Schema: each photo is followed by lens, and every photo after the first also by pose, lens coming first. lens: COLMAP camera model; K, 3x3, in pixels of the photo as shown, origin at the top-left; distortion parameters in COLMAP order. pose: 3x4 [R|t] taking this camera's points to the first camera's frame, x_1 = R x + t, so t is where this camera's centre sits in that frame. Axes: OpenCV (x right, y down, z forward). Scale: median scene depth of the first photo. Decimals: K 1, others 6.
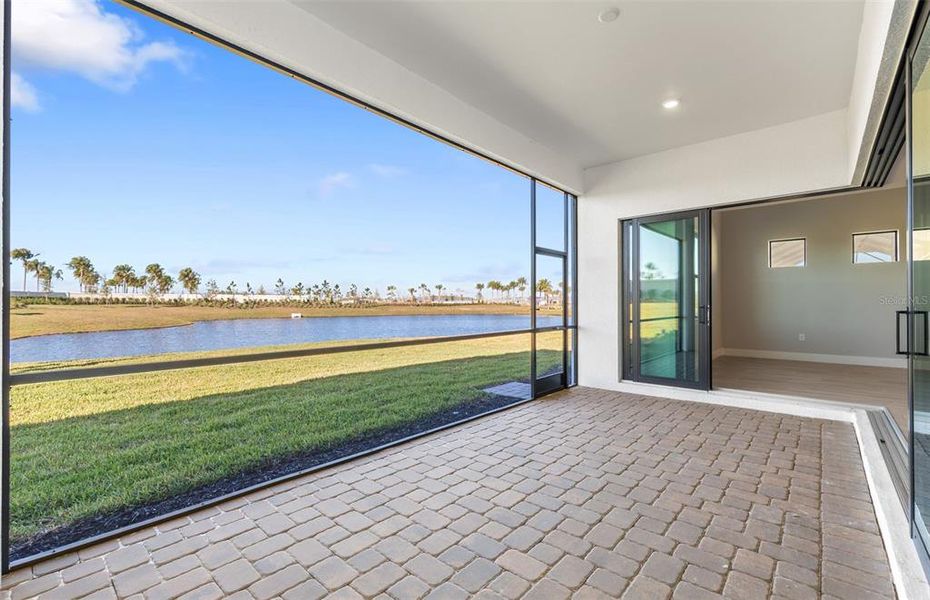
lens RADIAL K [[413.2, 0, 467.8], [0, 413.2, 302.8], [0, 0, 1]] dist [0.014046, 0.000830]
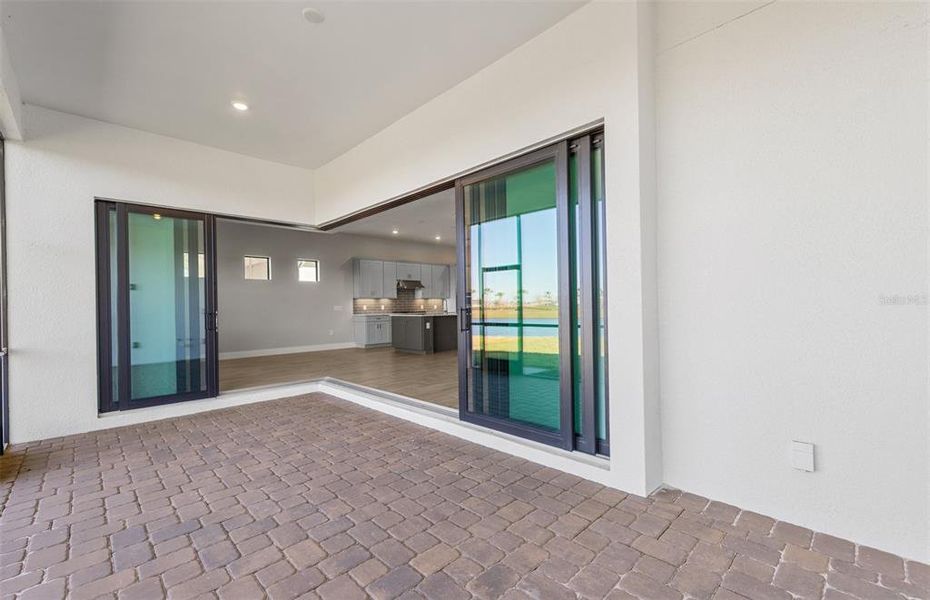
lens RADIAL K [[387.0, 0, 471.8], [0, 387.0, 314.0], [0, 0, 1]] dist [0.002568, 0.000313]
pose [[0.074417, -0.020070, 0.997025, -0.375474], [0.013297, 0.999729, 0.019132, 0.001293], [-0.997139, 0.011834, 0.074663, 0.379041]]
